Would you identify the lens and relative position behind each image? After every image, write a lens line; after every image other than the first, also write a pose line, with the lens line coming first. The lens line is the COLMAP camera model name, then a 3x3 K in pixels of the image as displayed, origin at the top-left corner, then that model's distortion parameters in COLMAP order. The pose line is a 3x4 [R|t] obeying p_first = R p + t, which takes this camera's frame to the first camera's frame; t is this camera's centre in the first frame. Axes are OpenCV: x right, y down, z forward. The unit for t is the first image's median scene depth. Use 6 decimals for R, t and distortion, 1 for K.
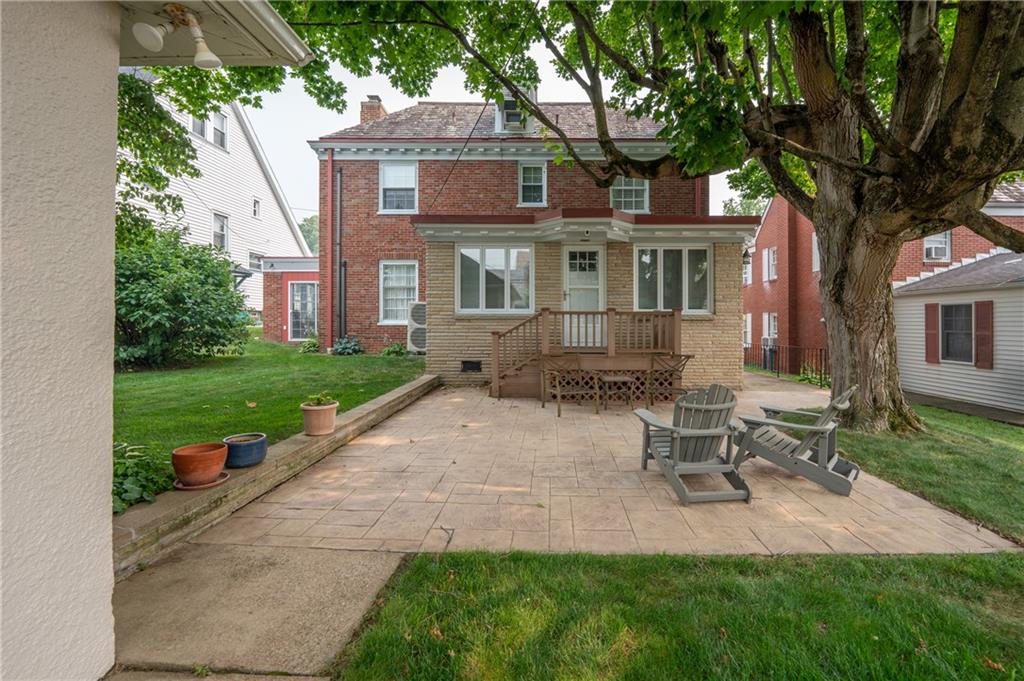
lens RADIAL K [[428.4, 0, 517.4], [0, 428.4, 333.9], [0, 0, 1]] dist [0.000234, -0.006607]
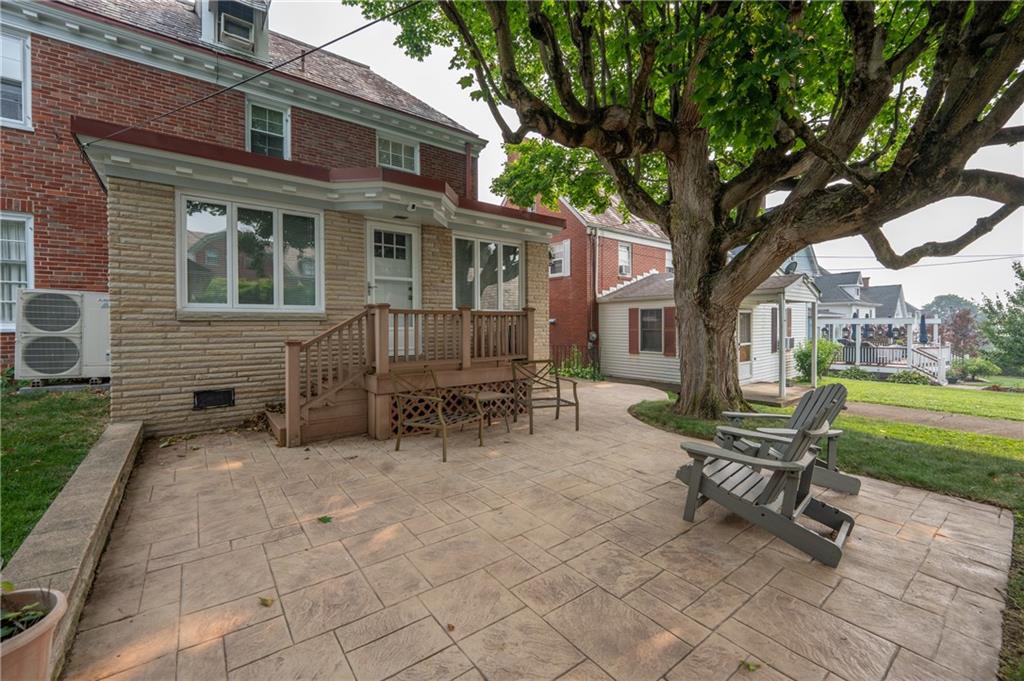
lens RADIAL K [[428.4, 0, 517.4], [0, 428.4, 333.9], [0, 0, 1]] dist [0.000234, -0.006607]
pose [[0.758733, -0.021517, 0.651046, -0.177130], [0.023480, 0.999708, 0.005676, -0.009426], [-0.650978, 0.010980, 0.759017, 0.270964]]
